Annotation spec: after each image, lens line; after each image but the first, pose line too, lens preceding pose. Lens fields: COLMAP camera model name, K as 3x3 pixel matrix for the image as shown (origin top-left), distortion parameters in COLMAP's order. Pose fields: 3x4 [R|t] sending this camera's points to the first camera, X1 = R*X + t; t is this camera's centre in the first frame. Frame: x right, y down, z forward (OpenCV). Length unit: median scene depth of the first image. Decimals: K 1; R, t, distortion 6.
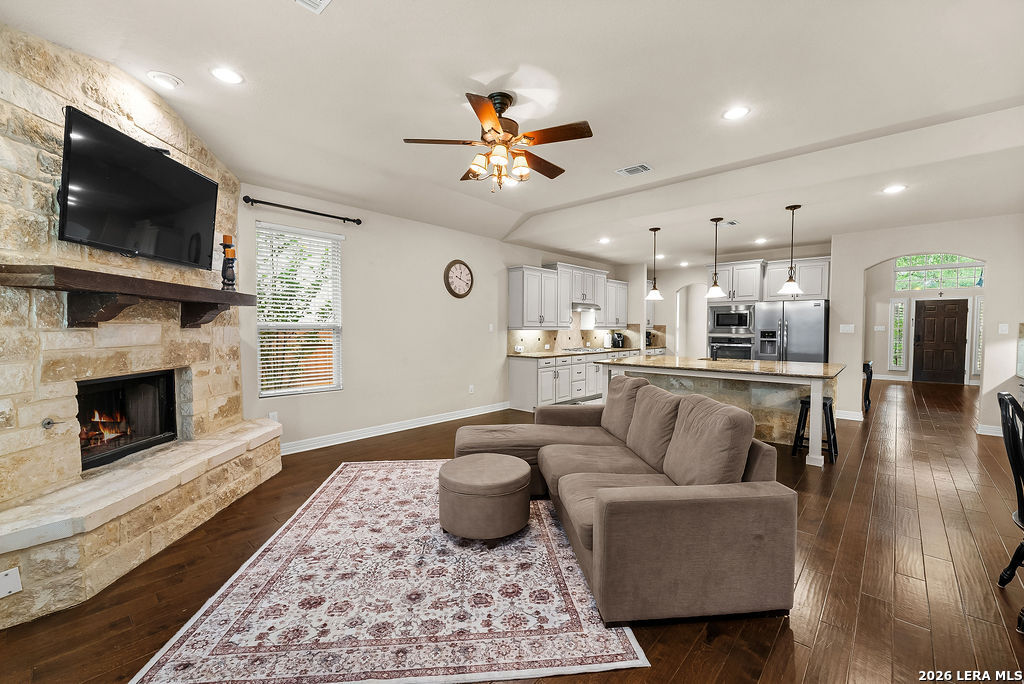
lens RADIAL K [[422.8, 0, 514.0], [0, 422.8, 342.8], [0, 0, 1]] dist [0.011782, -0.008938]
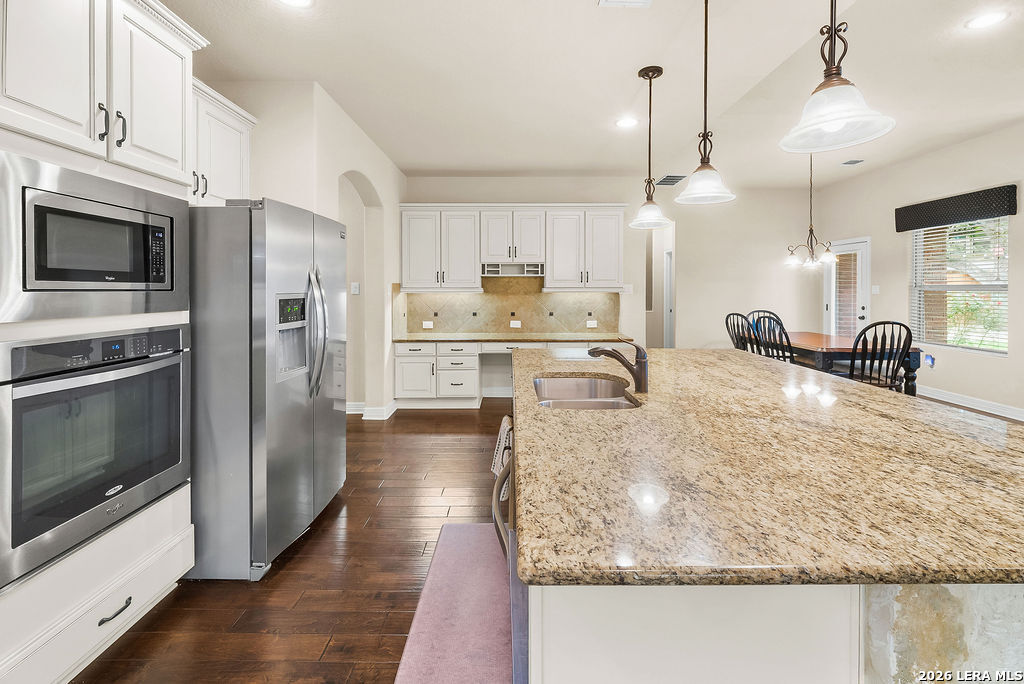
lens RADIAL K [[441.5, 0, 513.2], [0, 441.5, 293.1], [0, 0, 1]] dist [0.003099, 0.000165]
pose [[-0.666092, -0.005895, 0.745847, 0.250538], [0.028799, 0.999020, 0.033616, -0.039212], [-0.745314, 0.043871, -0.665269, 1.125215]]
